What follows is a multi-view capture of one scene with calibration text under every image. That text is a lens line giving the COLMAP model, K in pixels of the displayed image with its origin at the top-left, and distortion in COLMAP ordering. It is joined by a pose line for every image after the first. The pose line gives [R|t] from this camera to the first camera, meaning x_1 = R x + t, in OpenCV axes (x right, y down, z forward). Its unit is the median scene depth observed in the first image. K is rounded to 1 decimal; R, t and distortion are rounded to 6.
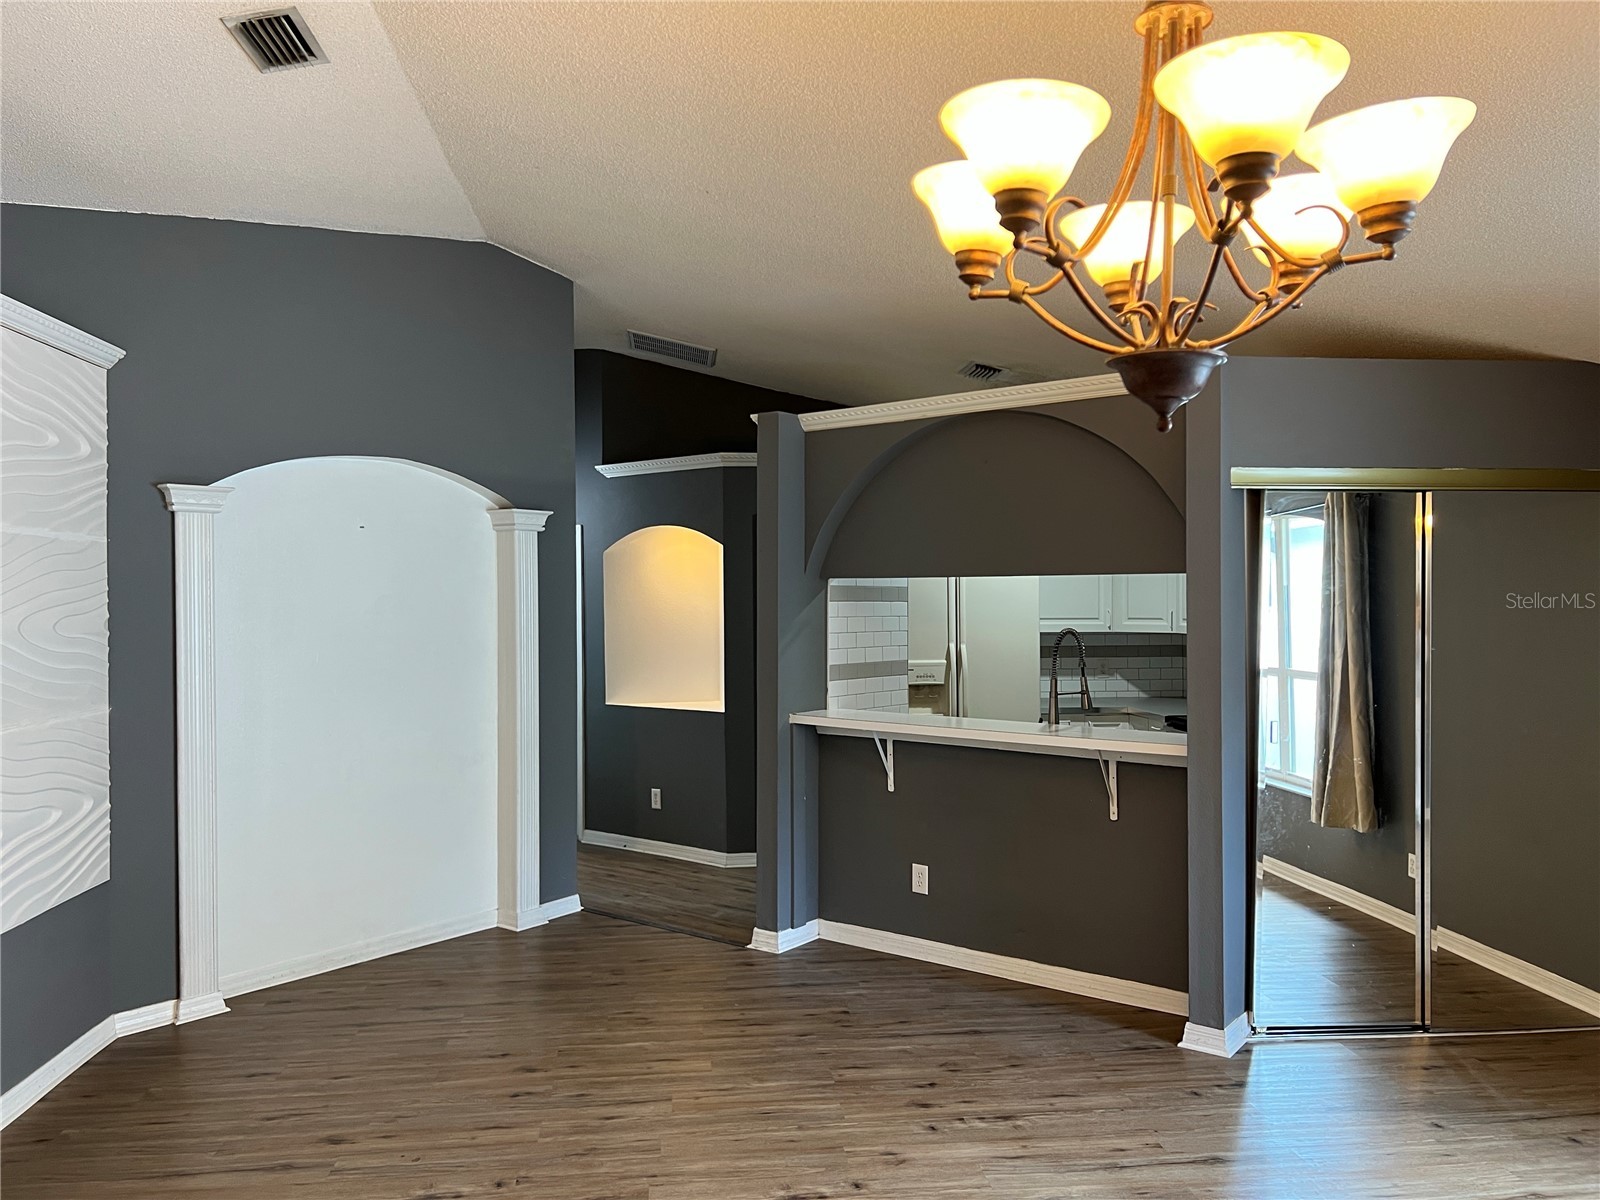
lens RADIAL K [[1202.6, 0, 801.8], [0, 1202.6, 606.2], [0, 0, 1]] dist [0.055185, -0.063530]
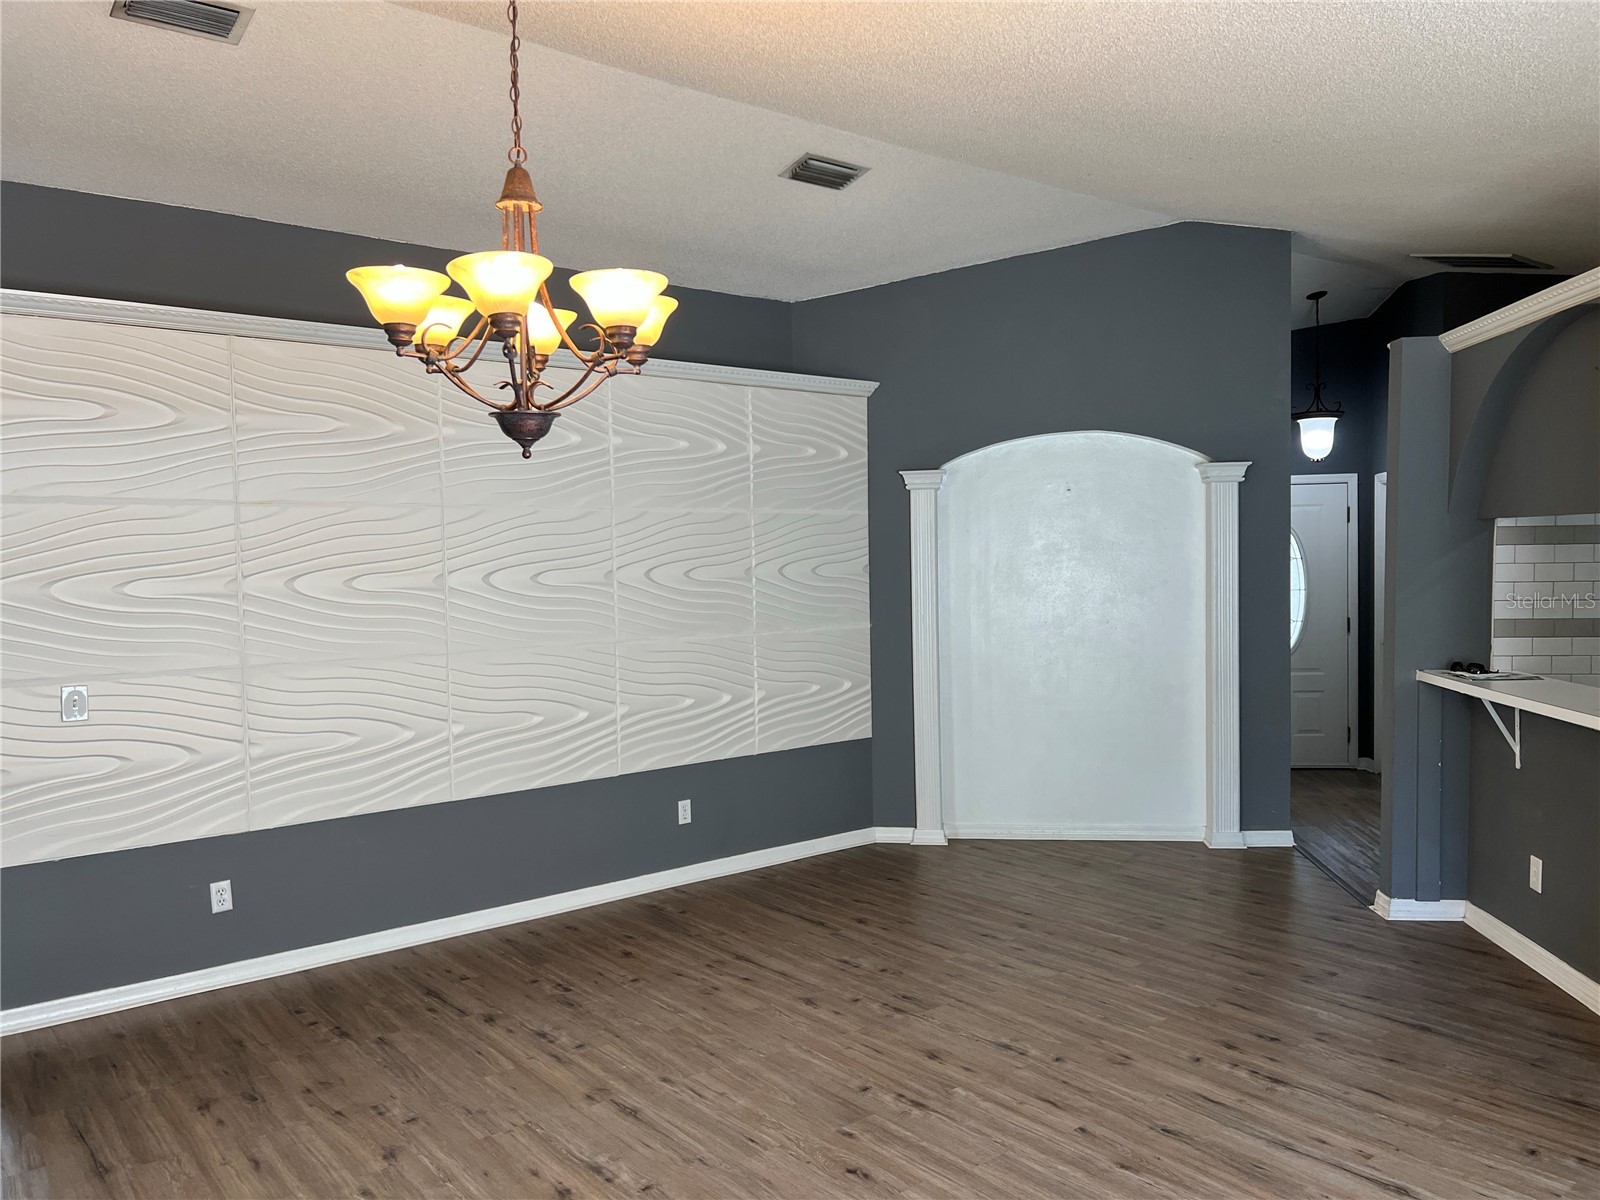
lens RADIAL K [[1202.6, 0, 814.1], [0, 1202.6, 607.0], [0, 0, 1]] dist [0.055185, -0.063530]
pose [[0.538491, 0.032248, -0.842014, 0.605453], [0.010477, 0.998934, 0.044958, -0.004671], [0.842566, -0.033032, 0.537579, 0.136668]]
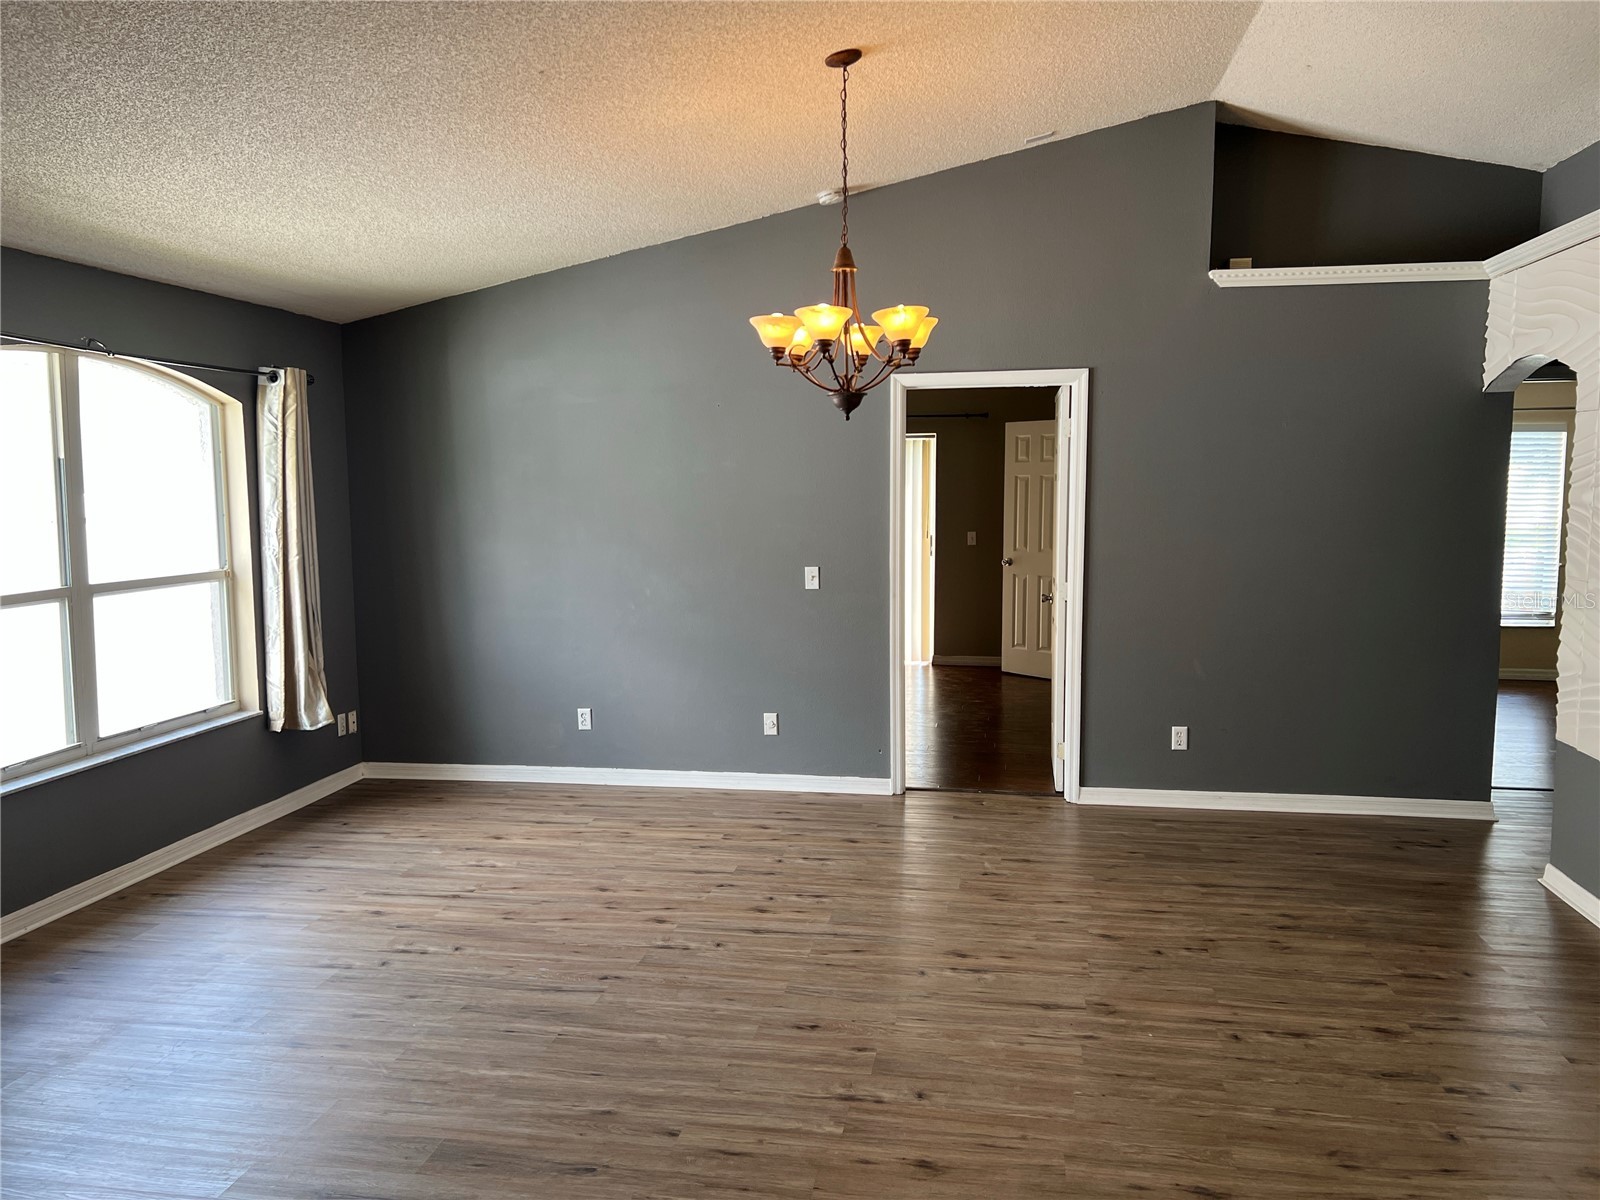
lens RADIAL K [[1202.6, 0, 810.9], [0, 1202.6, 605.8], [0, 0, 1]] dist [0.055185, -0.063530]
pose [[-0.960695, -0.018410, 0.276994, -0.125428], [0.011084, 0.994459, 0.104539, -0.003590], [-0.277383, 0.103501, -0.955168, 1.178609]]
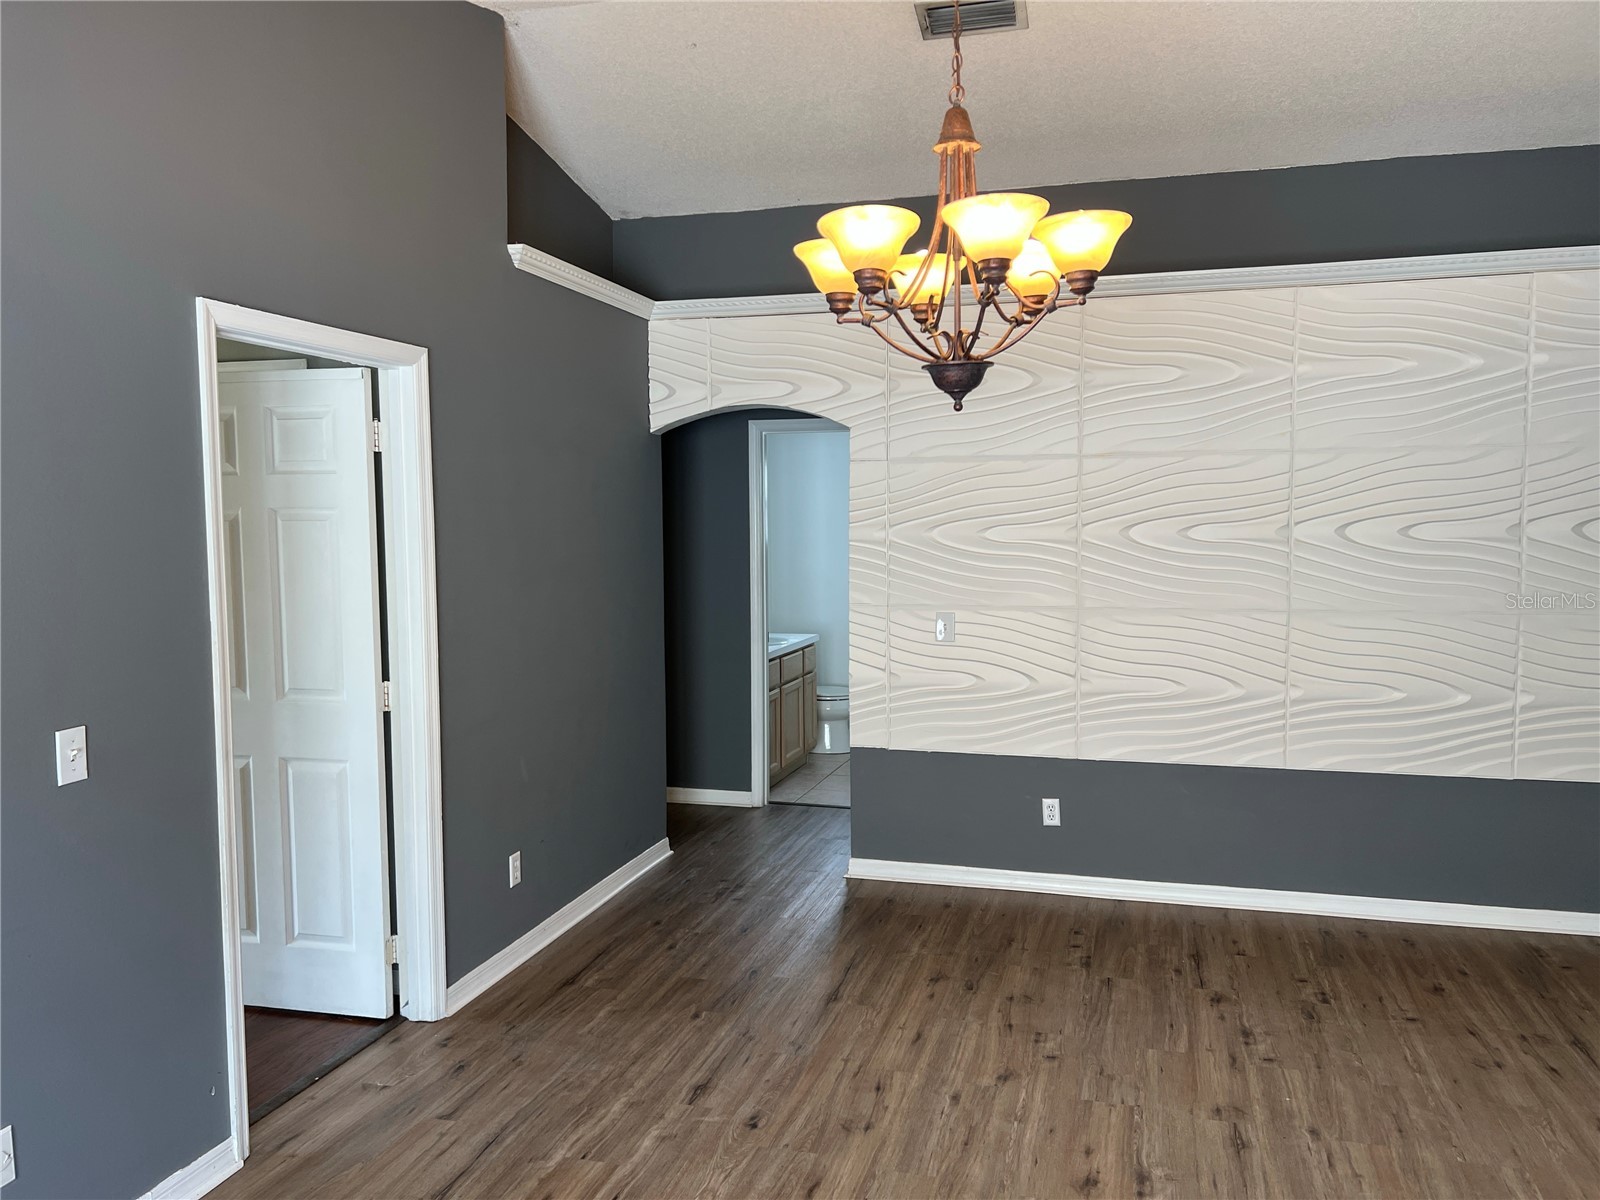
lens RADIAL K [[1202.6, 0, 816.4], [0, 1202.6, 611.4], [0, 0, 1]] dist [0.055185, -0.063530]
pose [[-0.373153, 0.082532, -0.924092, 0.594482], [0.006468, 0.996243, 0.086365, -0.006777], [0.927747, 0.026250, -0.372285, 0.451589]]
